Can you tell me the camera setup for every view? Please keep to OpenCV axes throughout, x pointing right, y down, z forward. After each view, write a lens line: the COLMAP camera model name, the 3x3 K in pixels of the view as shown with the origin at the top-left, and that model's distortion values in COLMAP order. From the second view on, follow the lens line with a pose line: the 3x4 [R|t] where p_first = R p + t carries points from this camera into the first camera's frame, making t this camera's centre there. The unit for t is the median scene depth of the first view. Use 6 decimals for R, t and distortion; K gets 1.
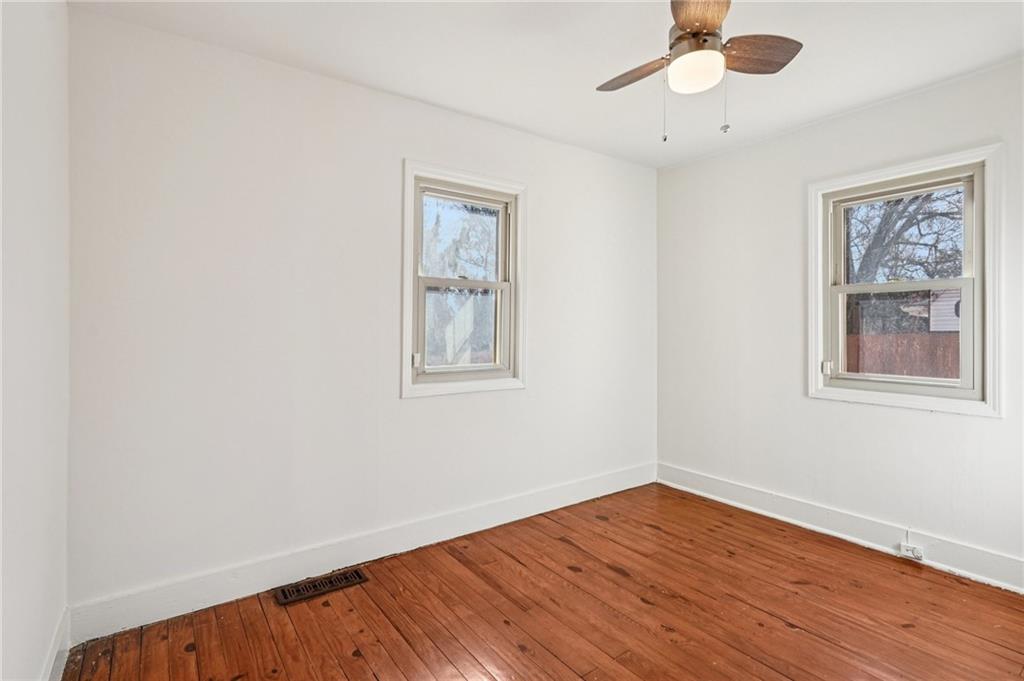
lens RADIAL K [[480.4, 0, 505.7], [0, 480.4, 330.5], [0, 0, 1]] dist [-0.017344, 0.006249]
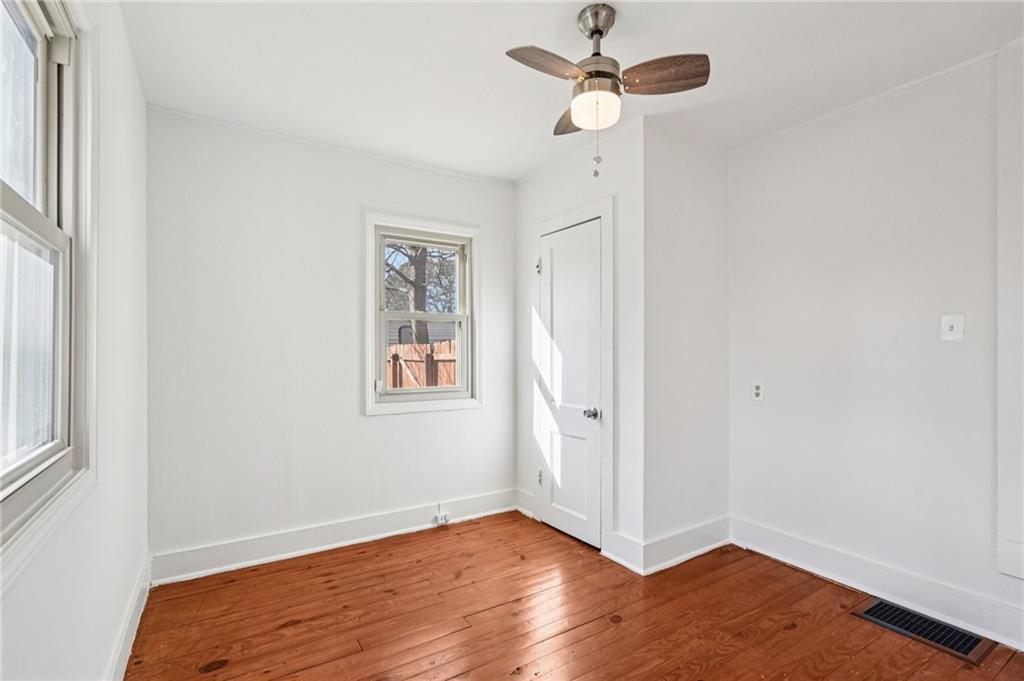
lens RADIAL K [[480.4, 0, 508.5], [0, 480.4, 349.0], [0, 0, 1]] dist [-0.017344, 0.006249]
pose [[0.055336, -0.003045, 0.998463, -0.419361], [0.001581, 0.999994, 0.002962, -0.009290], [-0.998467, 0.001415, 0.055341, 0.672038]]
